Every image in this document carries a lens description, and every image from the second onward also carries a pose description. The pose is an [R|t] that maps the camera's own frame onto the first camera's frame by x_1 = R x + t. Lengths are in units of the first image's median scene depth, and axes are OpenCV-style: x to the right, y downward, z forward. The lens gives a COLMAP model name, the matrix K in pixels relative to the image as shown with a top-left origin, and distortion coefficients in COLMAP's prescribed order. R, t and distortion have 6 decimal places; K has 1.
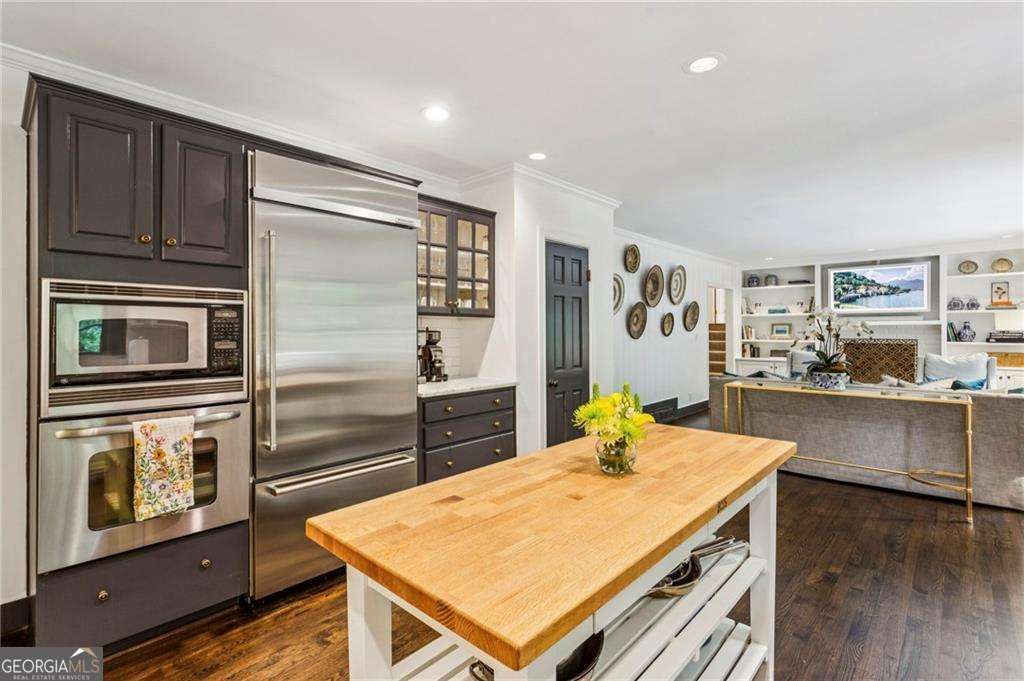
lens RADIAL K [[488.9, 0, 512.0], [0, 488.9, 340.5], [0, 0, 1]] dist [0.001932, 0.000391]
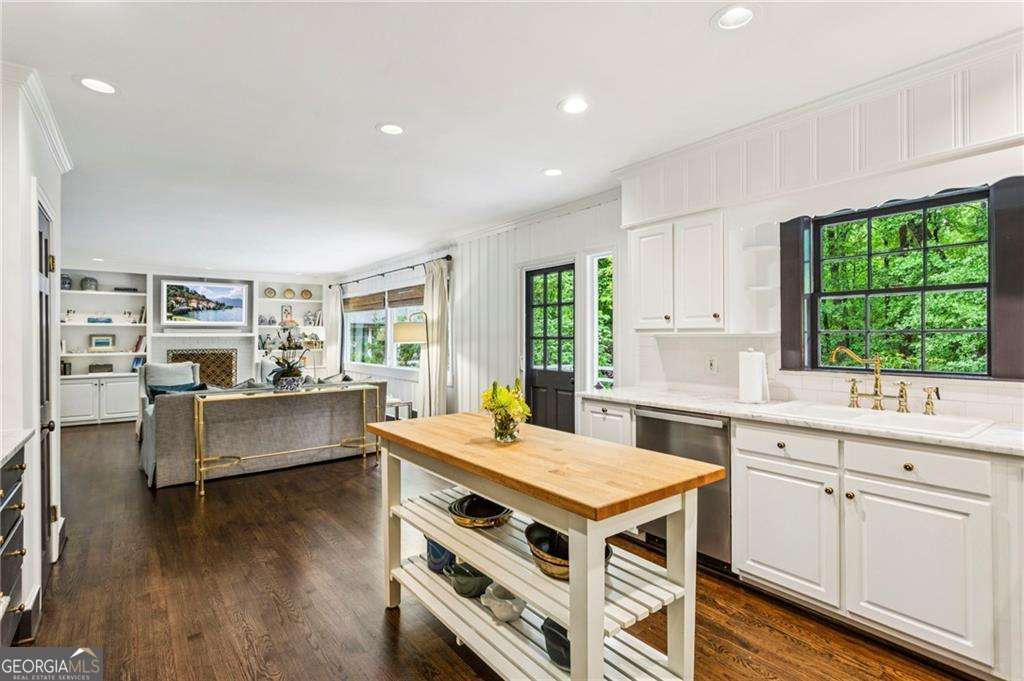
lens RADIAL K [[488.9, 0, 512.0], [0, 488.9, 340.5], [0, 0, 1]] dist [0.001932, 0.000391]
pose [[0.153282, -0.003770, 0.988175, -0.245346], [0.026823, 0.999640, -0.000347, -0.004106], [-0.987818, 0.026559, 0.153328, 0.157731]]
